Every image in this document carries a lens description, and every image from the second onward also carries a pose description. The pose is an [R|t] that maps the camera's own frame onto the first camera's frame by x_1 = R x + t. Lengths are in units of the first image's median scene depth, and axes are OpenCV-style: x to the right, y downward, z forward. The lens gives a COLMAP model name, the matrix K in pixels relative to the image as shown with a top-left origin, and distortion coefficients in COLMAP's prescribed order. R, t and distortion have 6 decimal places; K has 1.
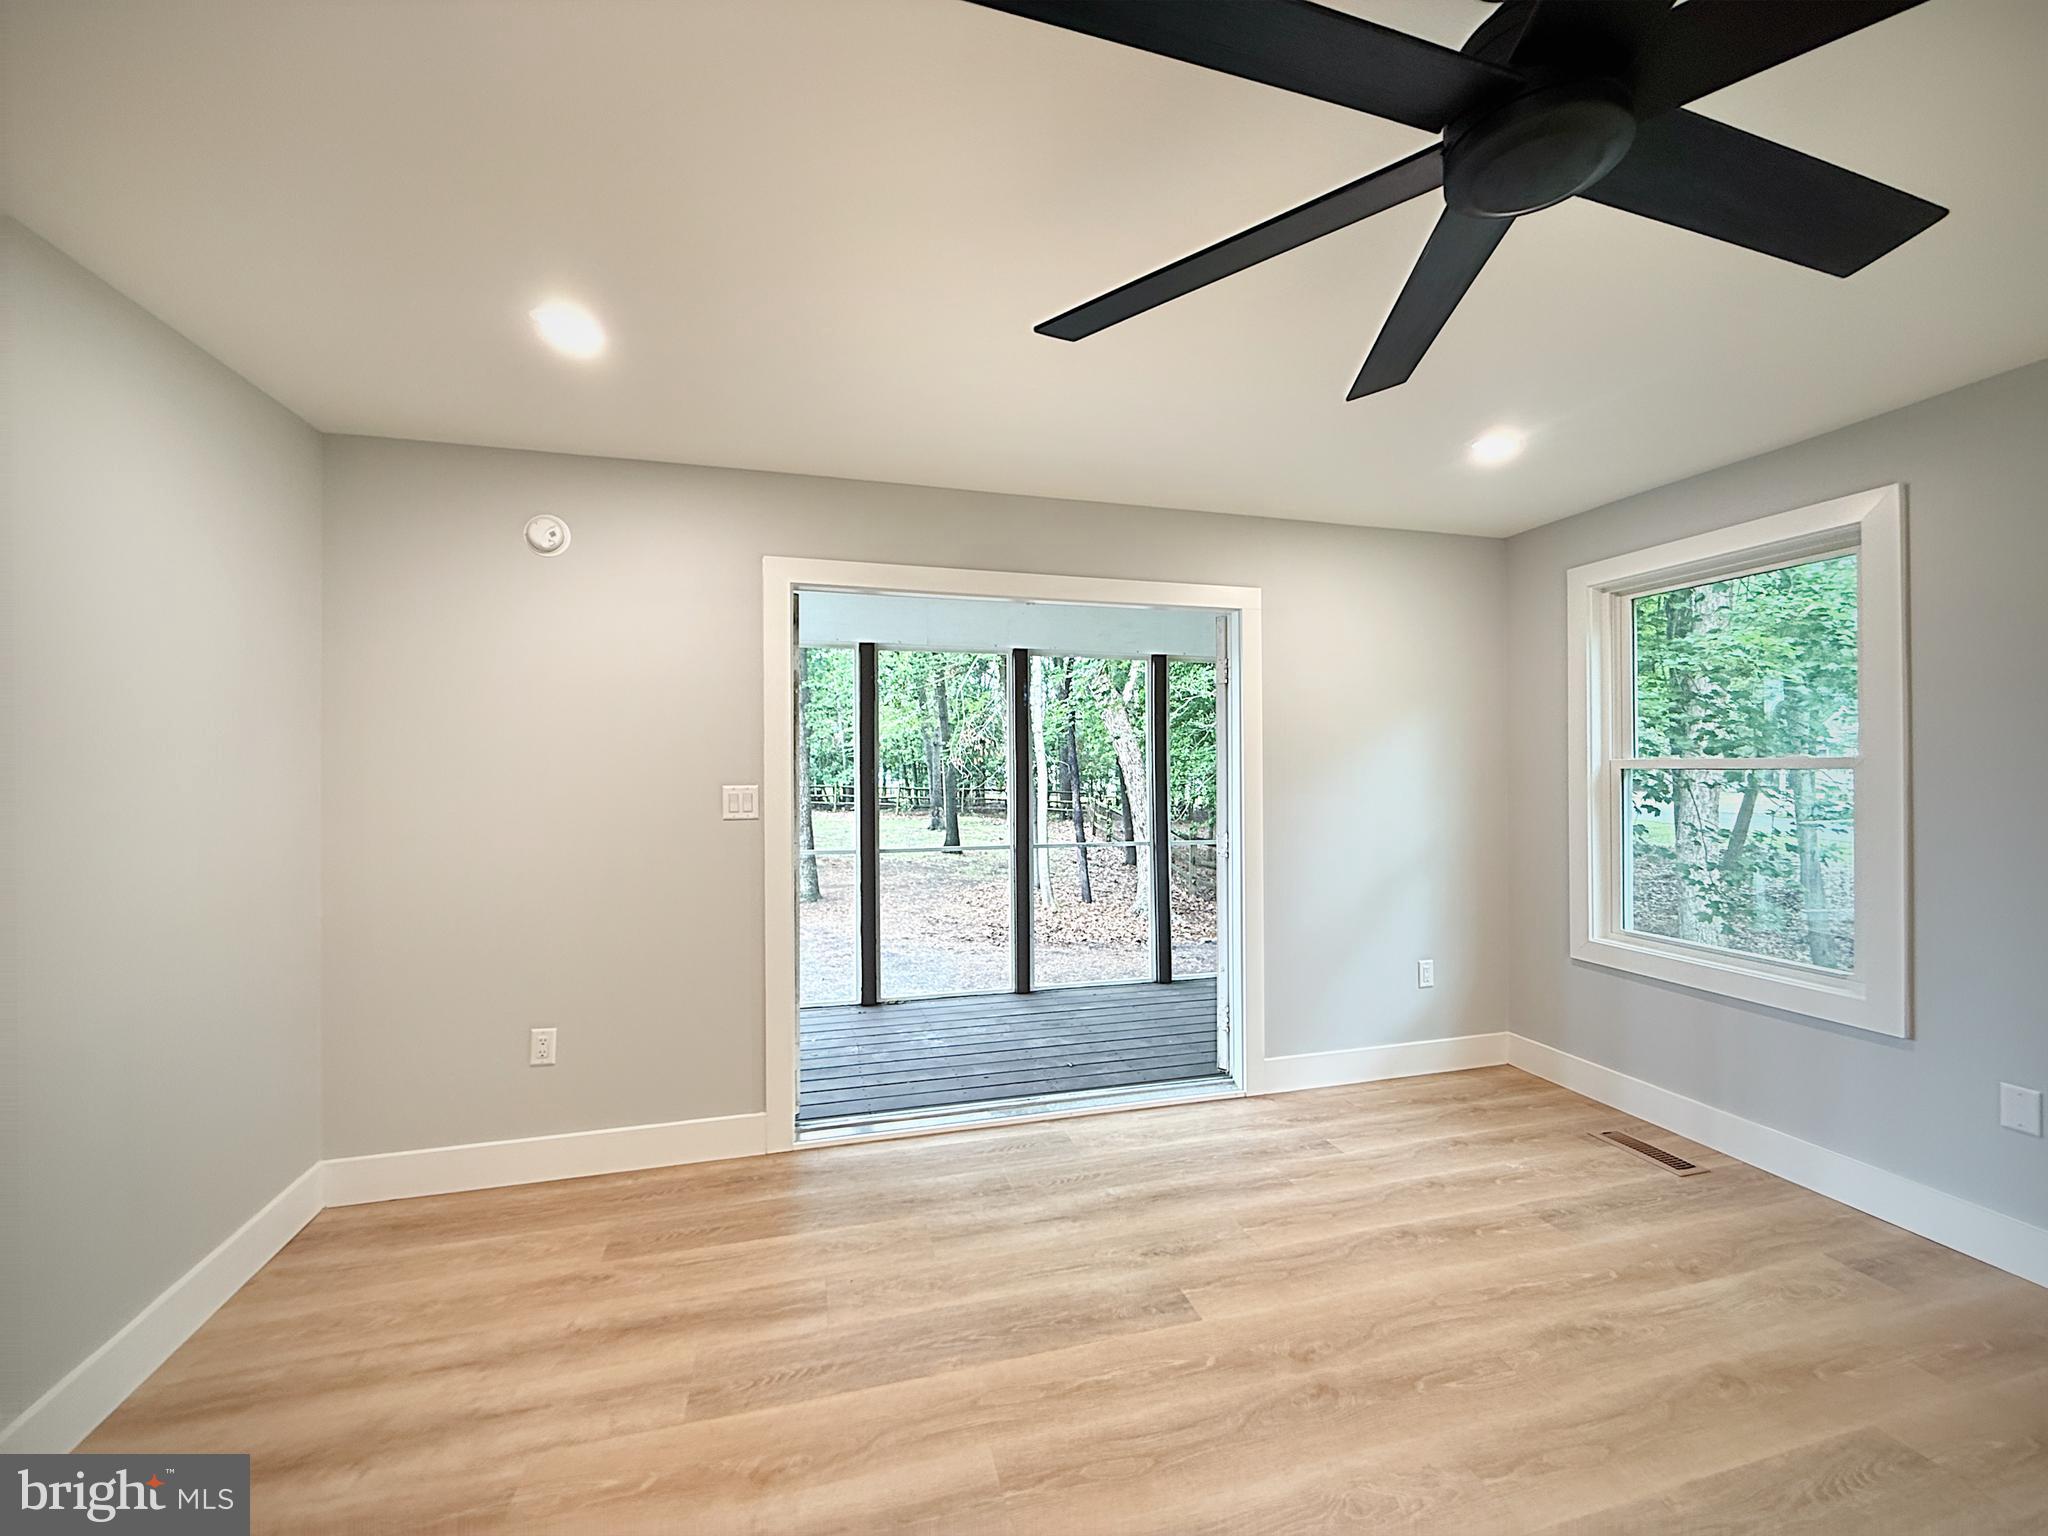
lens RADIAL K [[814.1, 0, 1024.0], [0, 814.1, 768.0], [0, 0, 1]] dist [-0.000620, -0.000048]
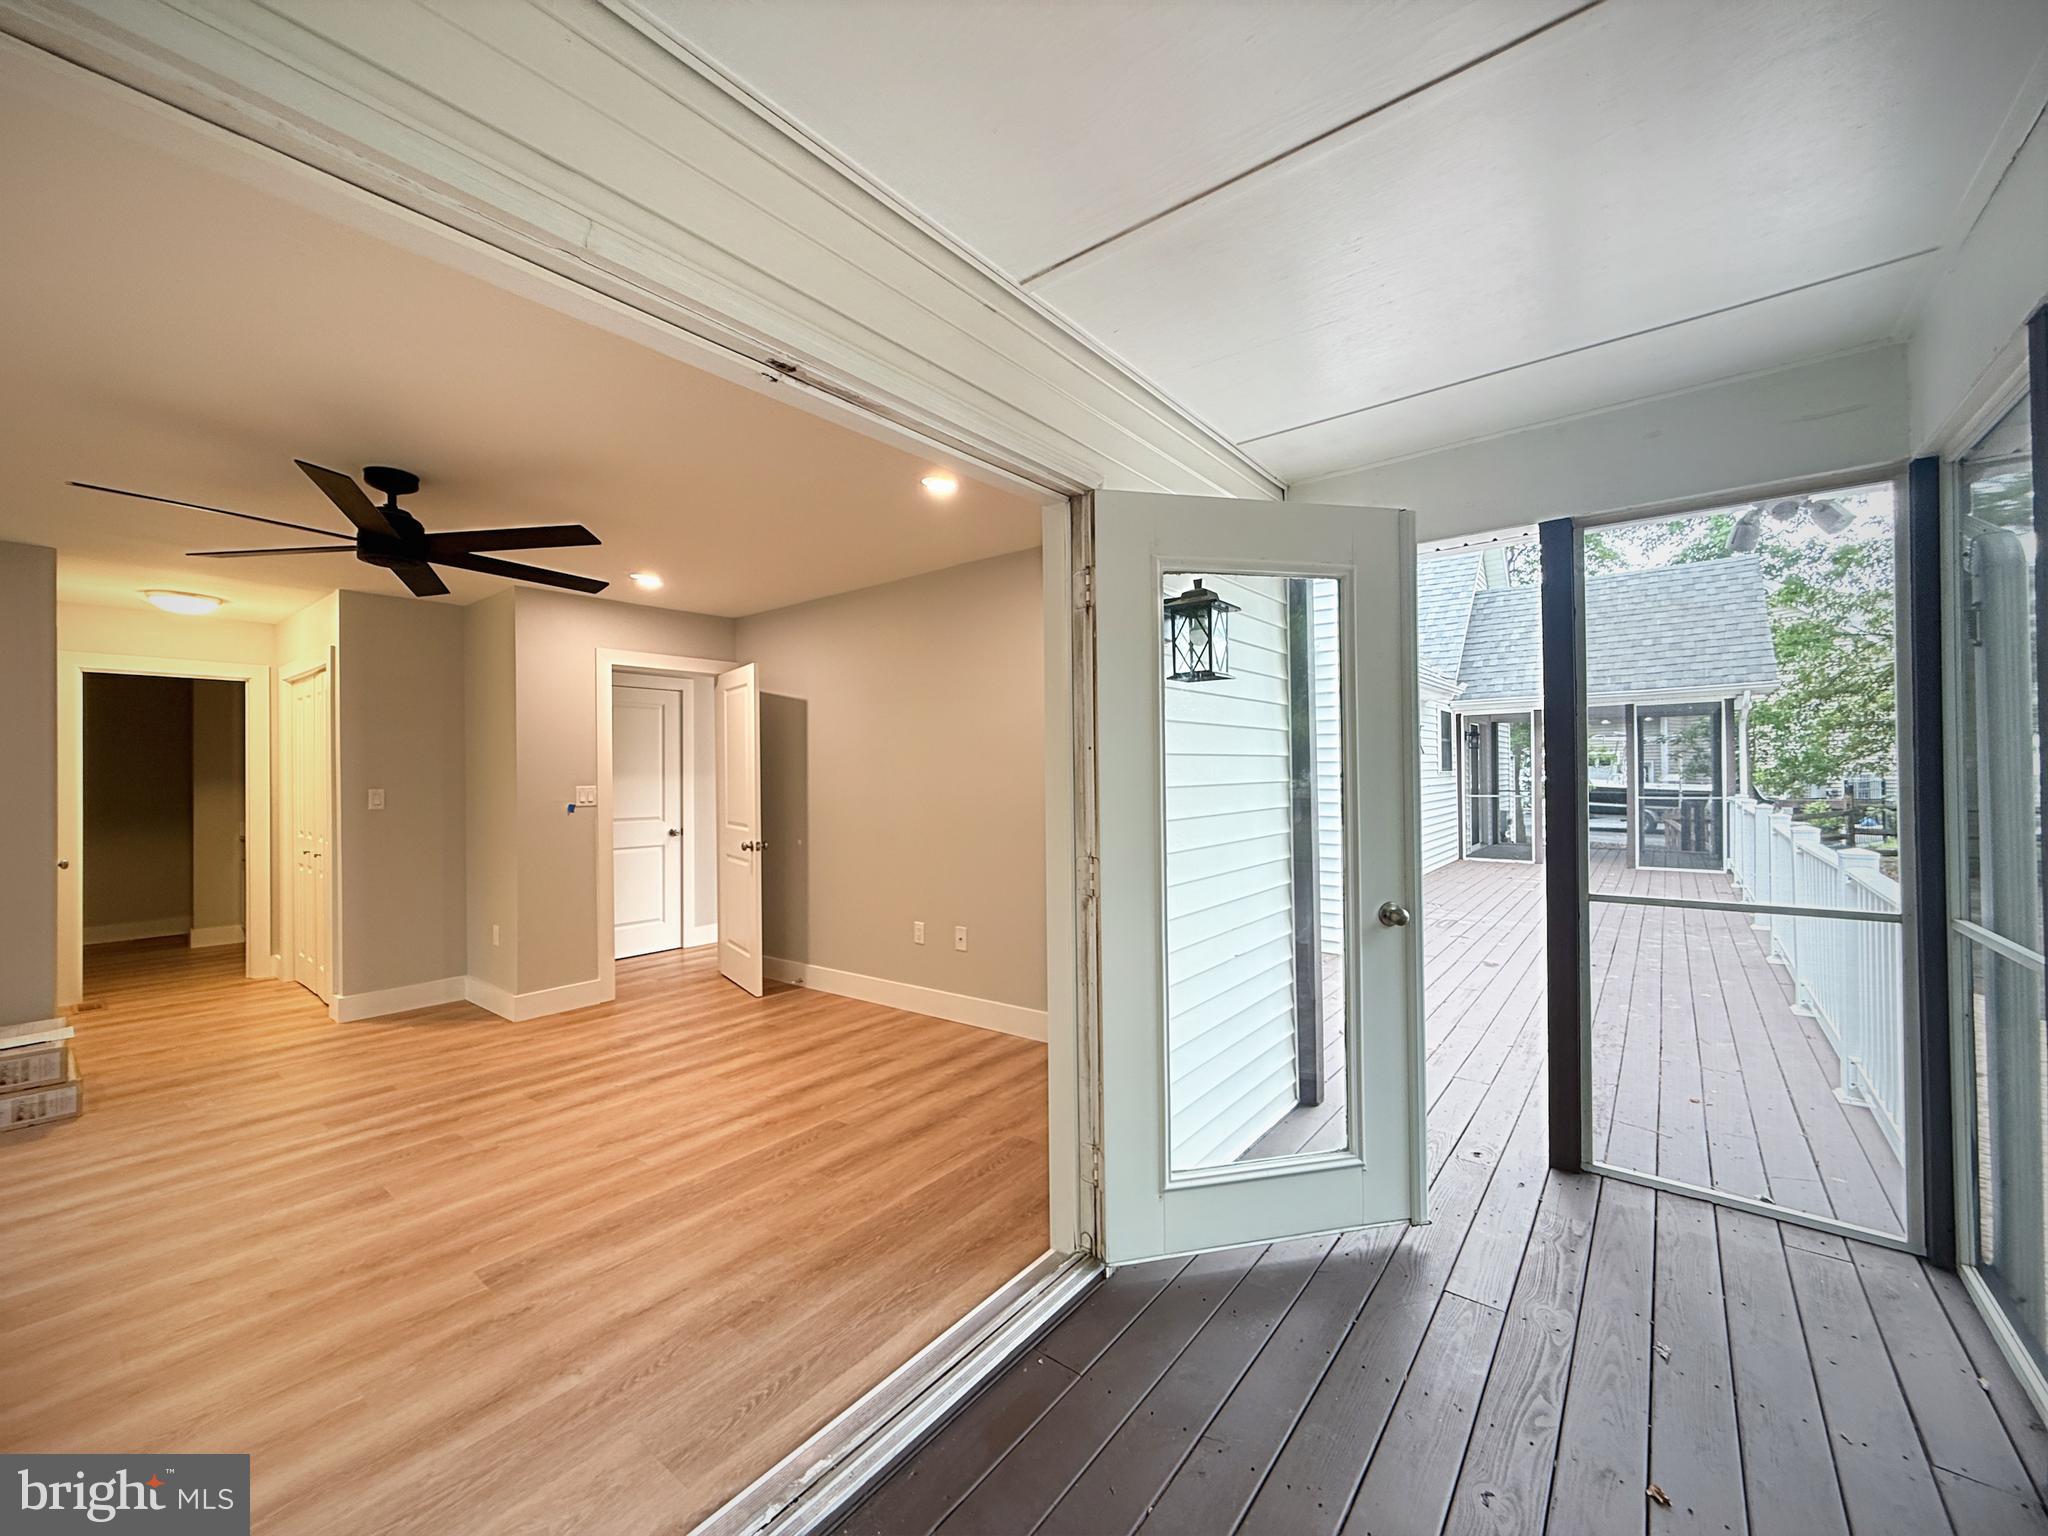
lens RADIAL K [[814.1, 0, 1024.0], [0, 814.1, 768.0], [0, 0, 1]] dist [-0.000620, -0.000048]
pose [[-0.807123, 0.007801, -0.590332, 0.238174], [0.011920, 0.999924, -0.003084, 0.022108], [0.590264, -0.009526, -0.807154, 2.096861]]
